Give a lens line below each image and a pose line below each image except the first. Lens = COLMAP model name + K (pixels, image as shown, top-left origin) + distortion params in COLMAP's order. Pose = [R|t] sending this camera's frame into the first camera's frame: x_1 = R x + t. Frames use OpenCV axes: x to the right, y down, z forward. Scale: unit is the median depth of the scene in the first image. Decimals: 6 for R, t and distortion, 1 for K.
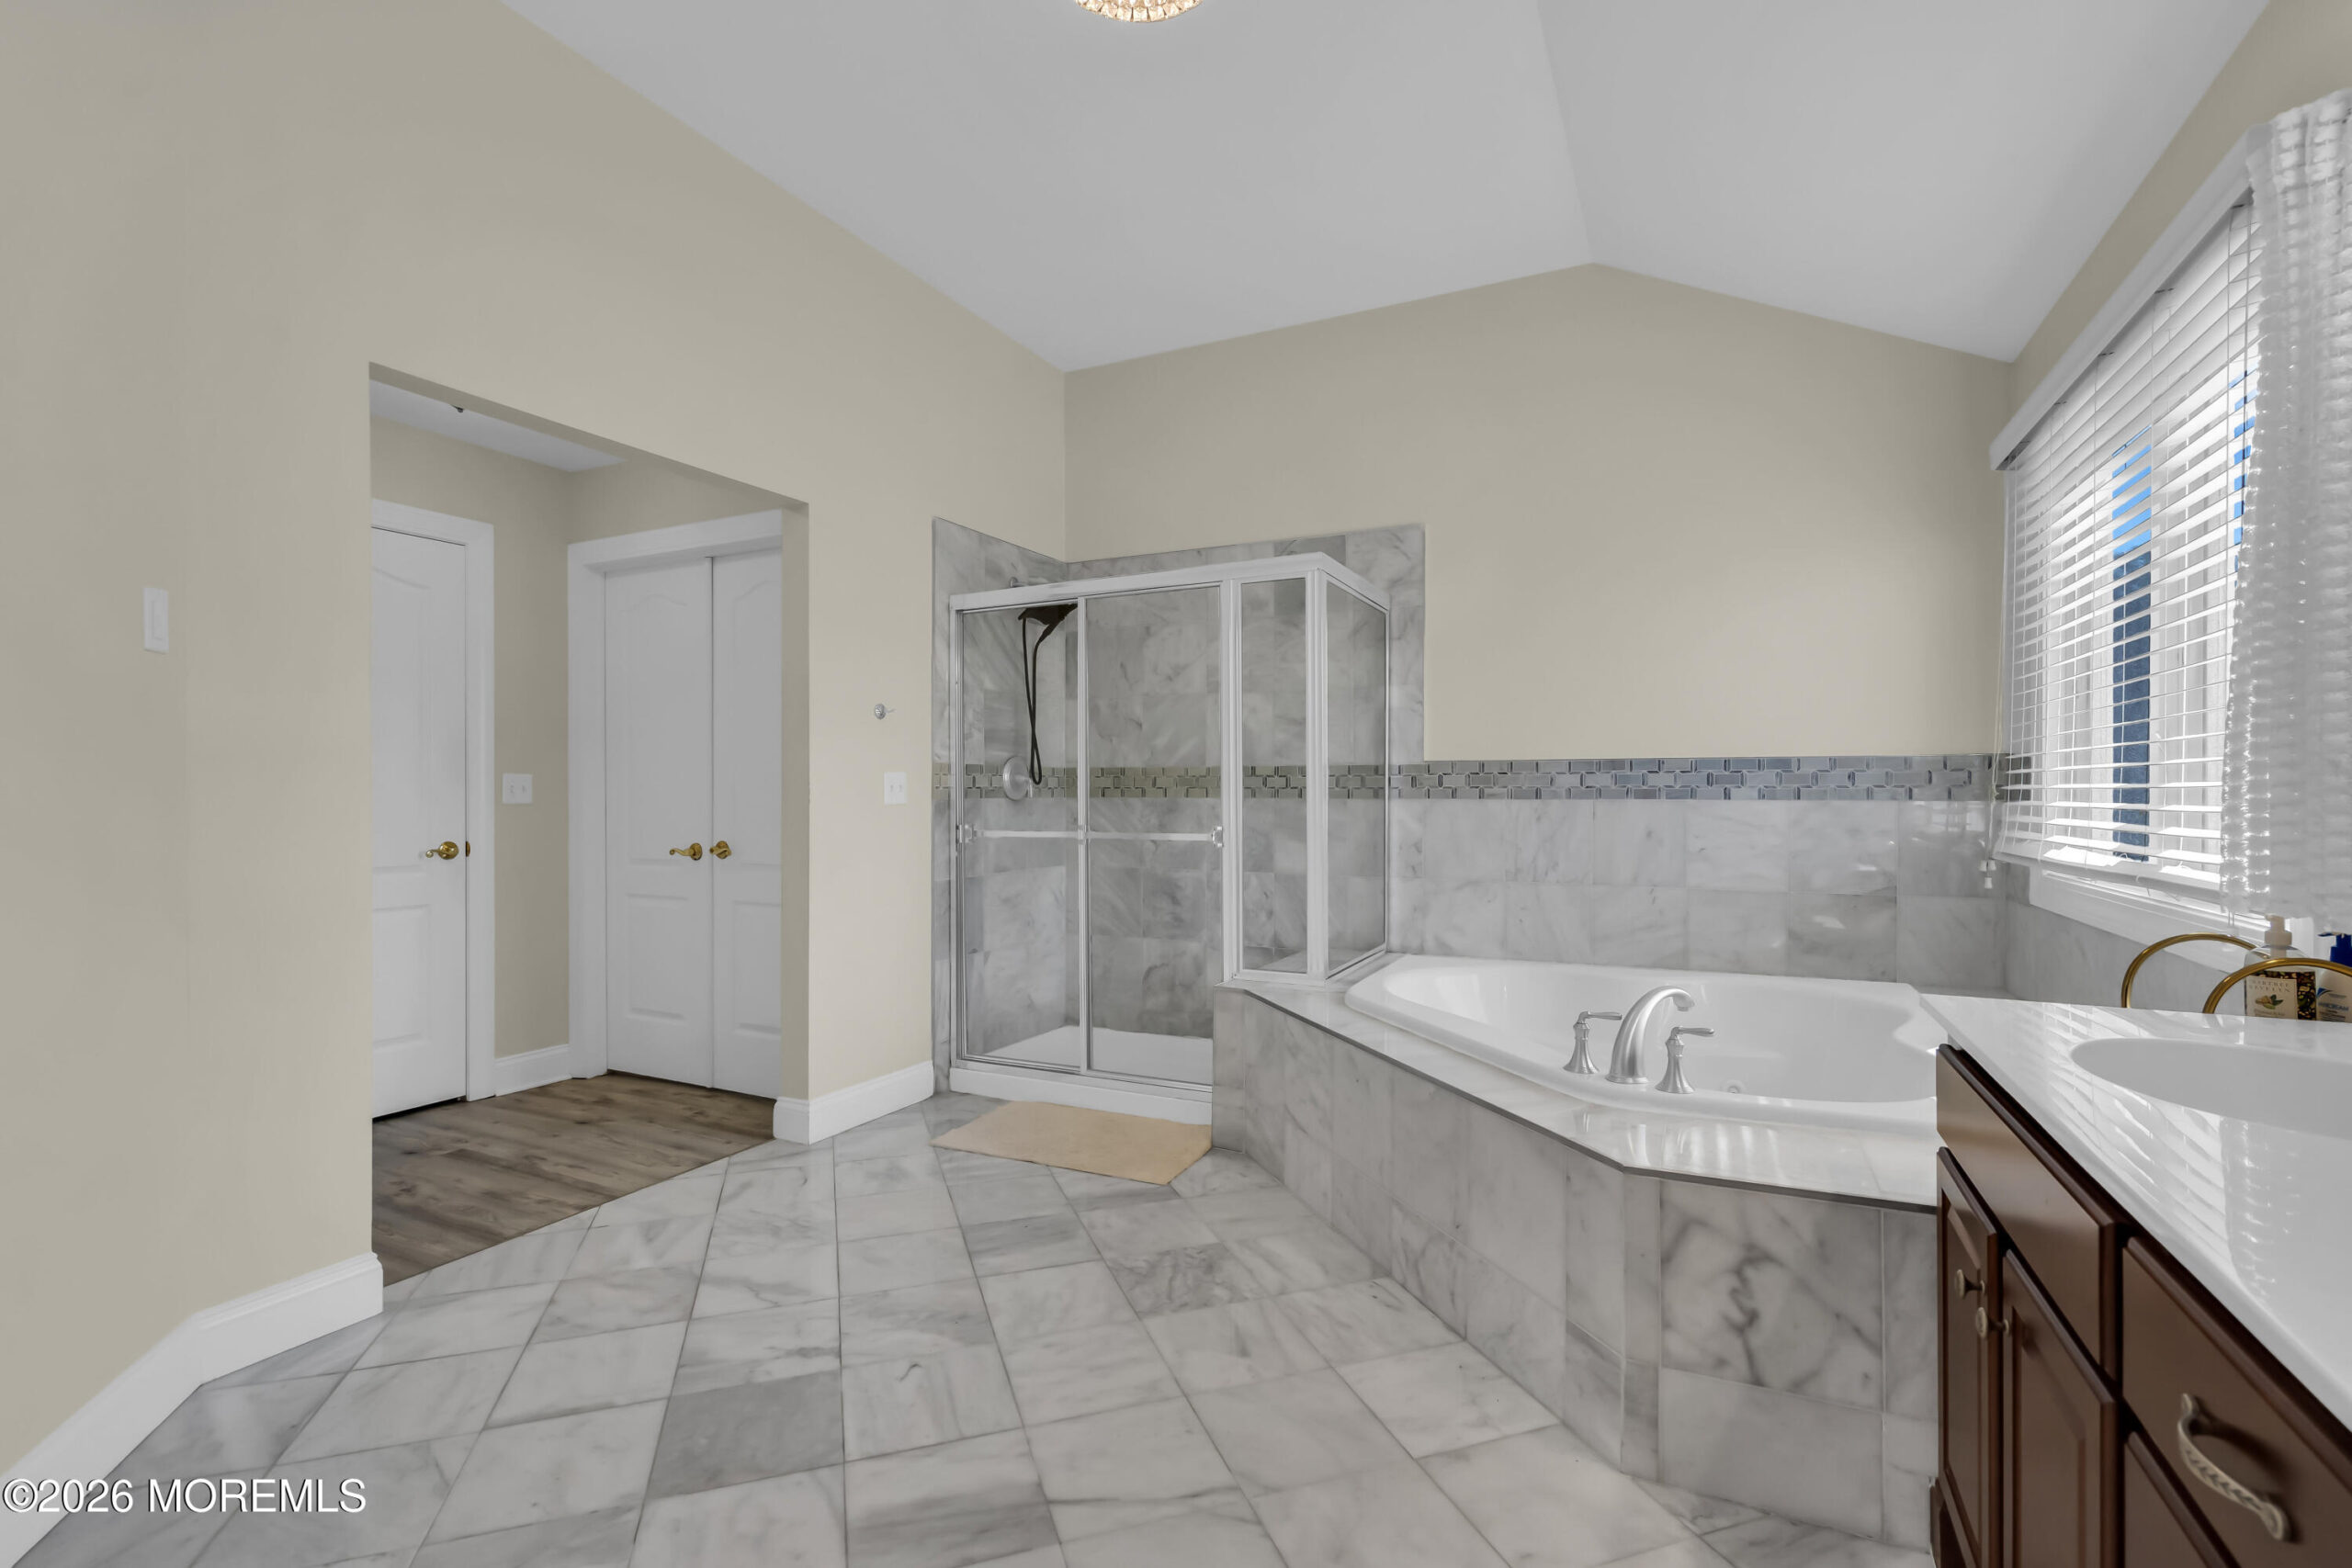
lens RADIAL K [[1072.4, 0, 1177.1], [0, 1072.4, 790.5], [0, 0, 1]] dist [-0.002371, 0.001224]
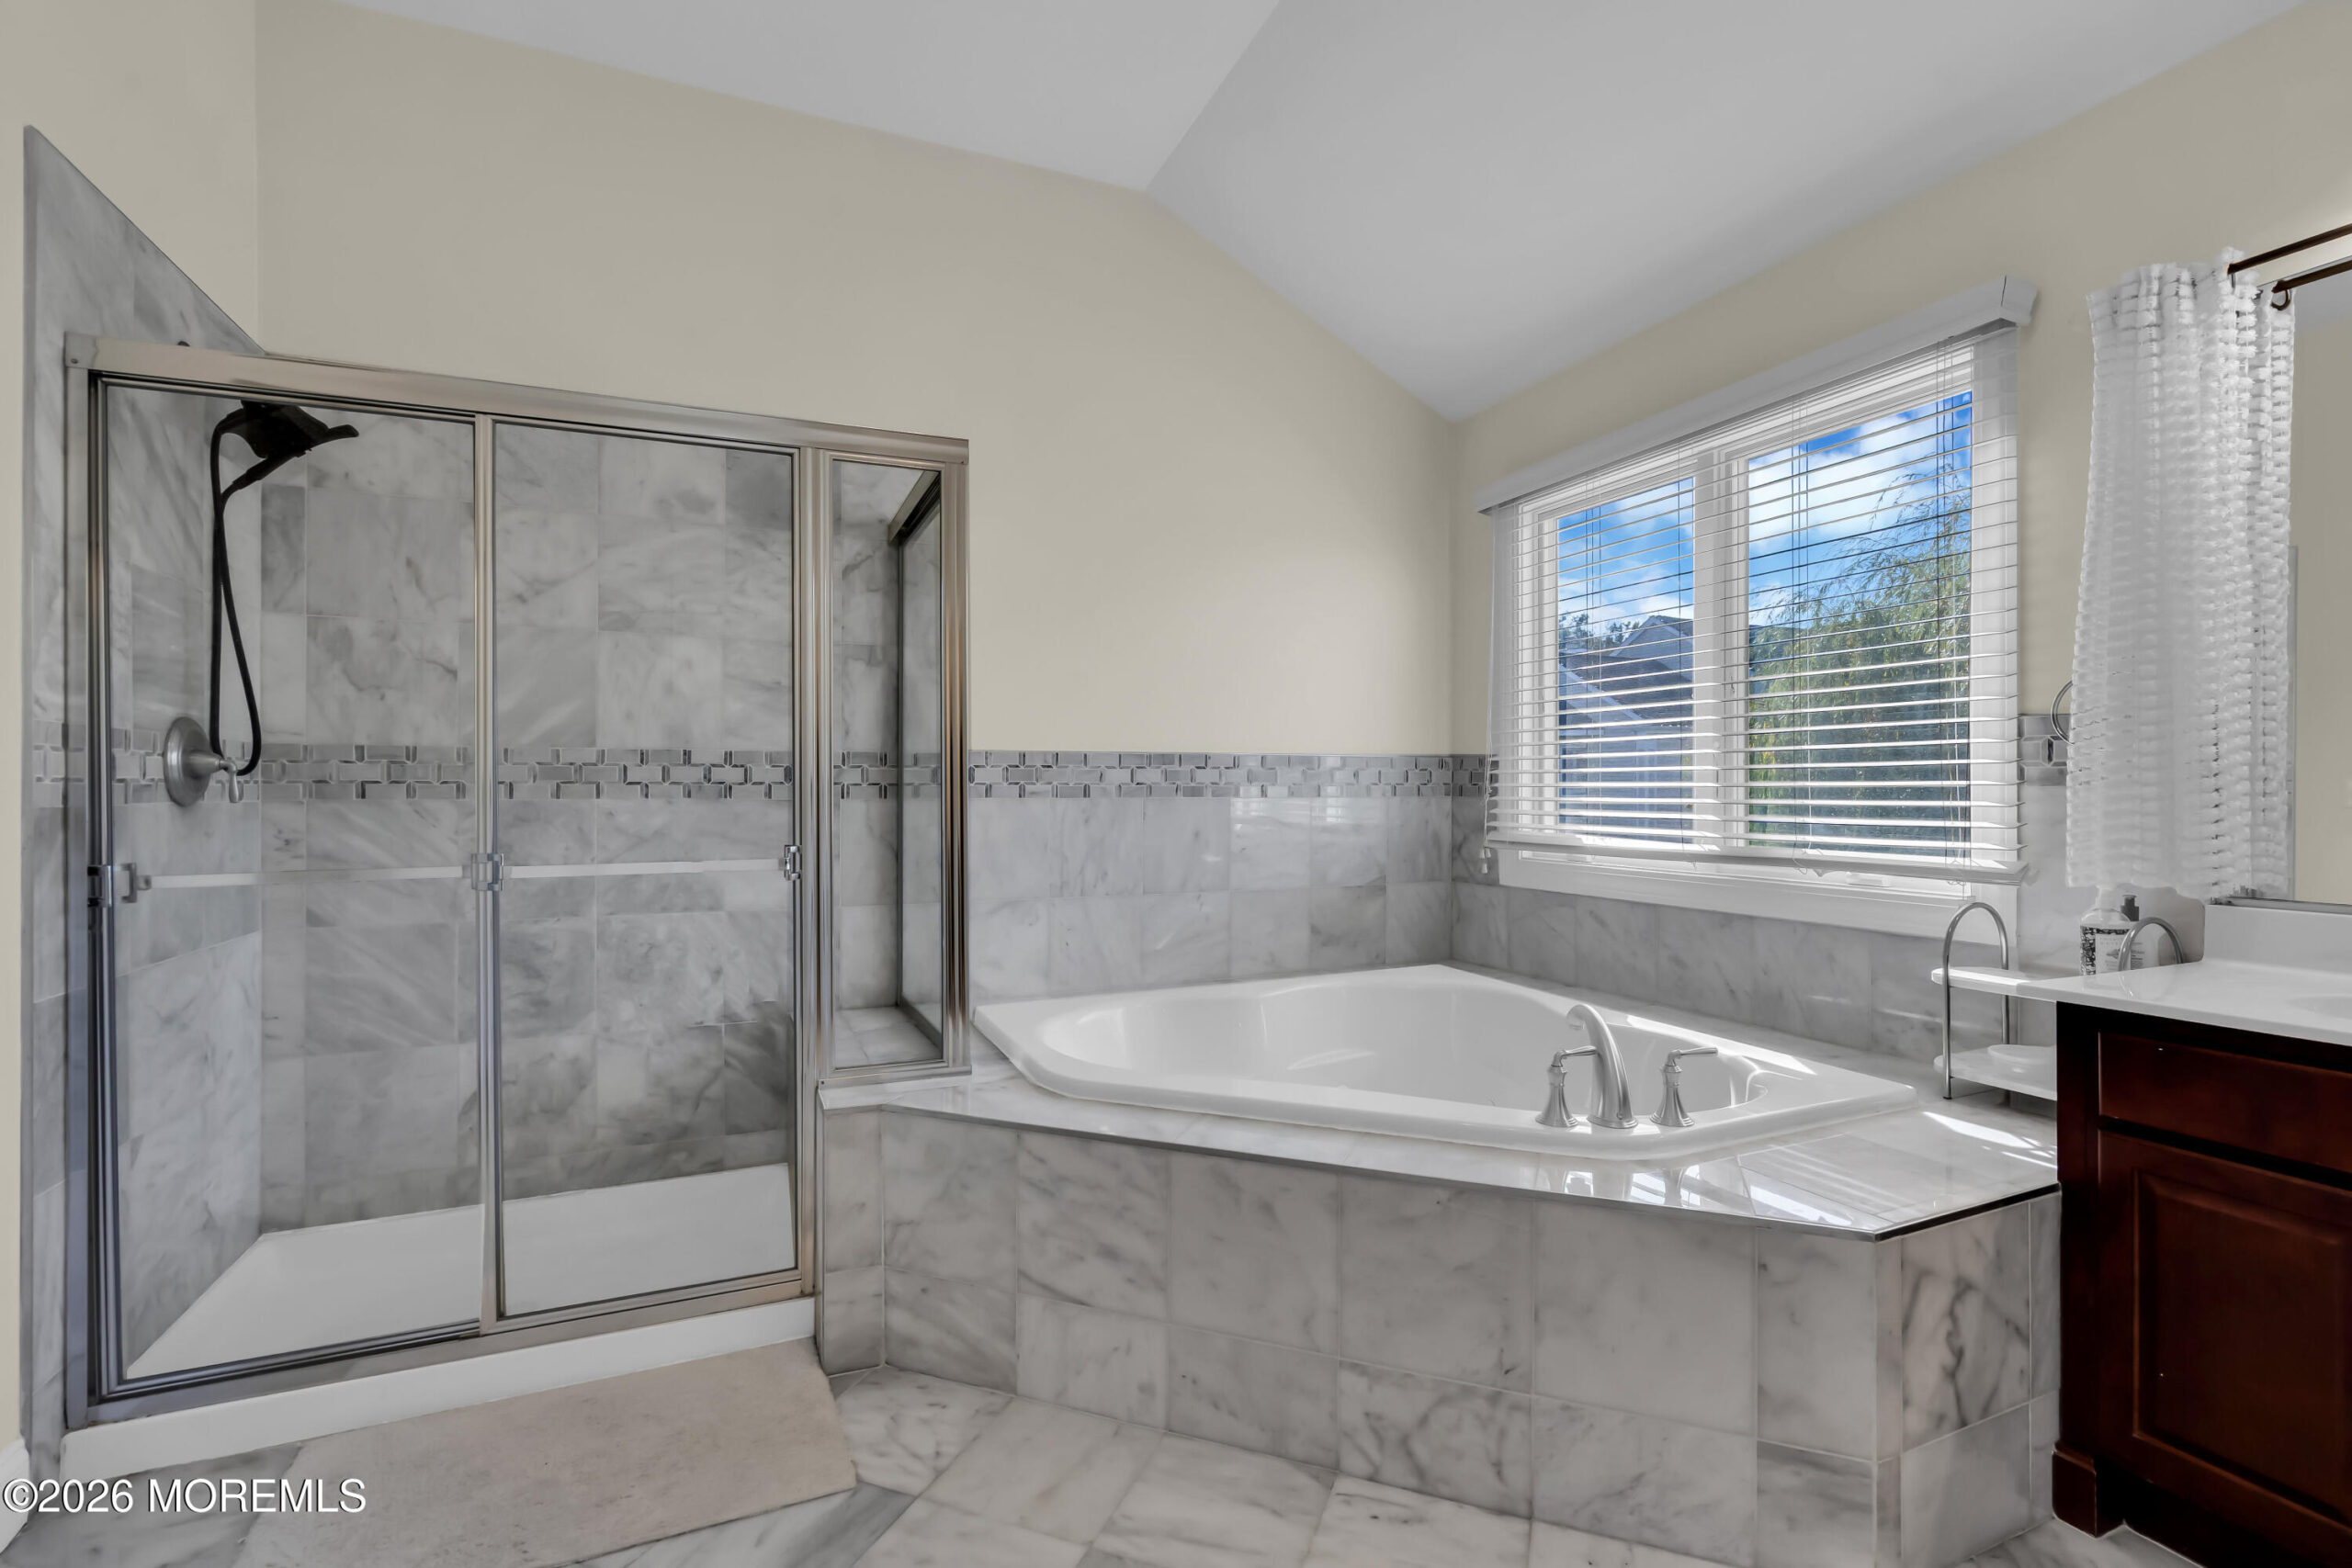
lens RADIAL K [[1072.4, 0, 1177.6], [0, 1072.4, 783.8], [0, 0, 1]] dist [-0.002371, 0.001224]
pose [[0.642620, 0.003787, 0.766176, -0.281503], [-0.001266, 0.999992, -0.003881, 0.000122], [-0.766184, 0.001523, 0.642619, 0.424363]]
